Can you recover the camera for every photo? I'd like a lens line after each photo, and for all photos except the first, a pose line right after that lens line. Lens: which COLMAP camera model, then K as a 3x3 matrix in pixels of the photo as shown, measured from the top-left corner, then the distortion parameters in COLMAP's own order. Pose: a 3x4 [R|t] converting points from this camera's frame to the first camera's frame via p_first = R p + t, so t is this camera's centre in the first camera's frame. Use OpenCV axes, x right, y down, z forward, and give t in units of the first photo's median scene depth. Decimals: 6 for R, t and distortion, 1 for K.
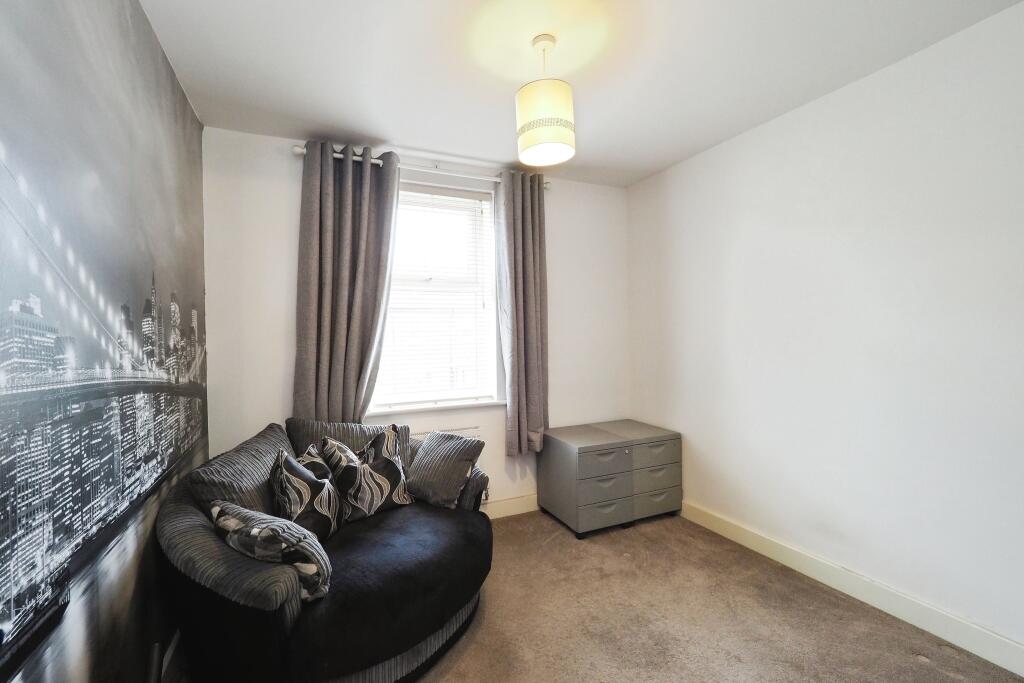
lens RADIAL K [[423.6, 0, 491.0], [0, 423.6, 347.6], [0, 0, 1]] dist [0.001251, 0.000668]
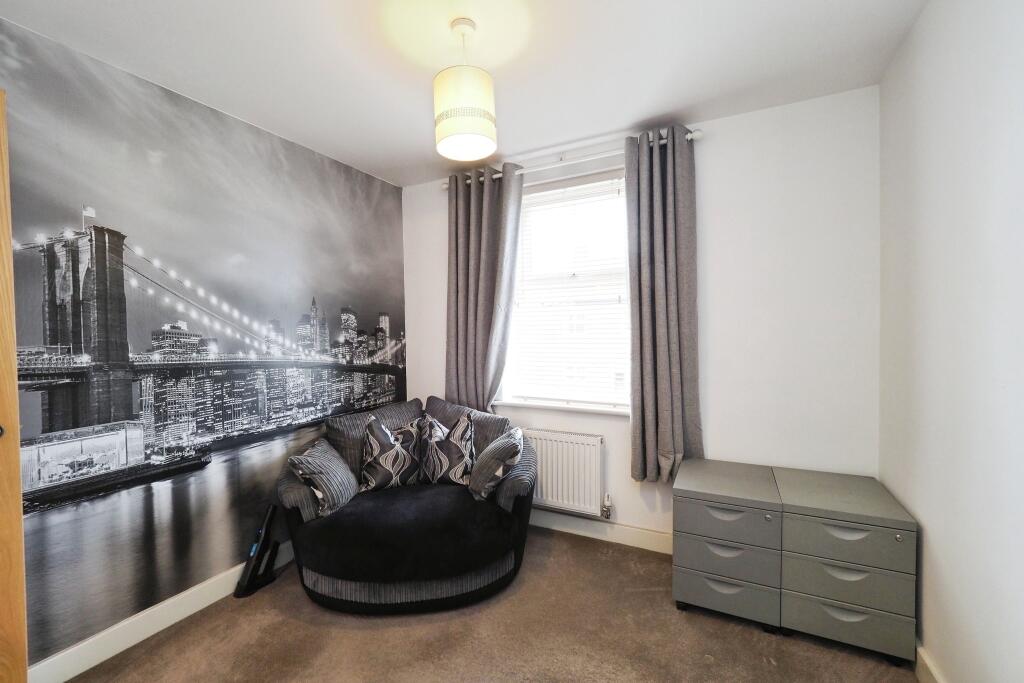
lens RADIAL K [[429.8, 0, 510.5], [0, 429.8, 350.9], [0, 0, 1]] dist [0.000193, -0.000043]
pose [[0.633046, 0.044762, -0.772819, 0.678522], [-0.018959, 0.998924, 0.042328, -0.034967], [0.773882, -0.012143, 0.633213, 0.335903]]
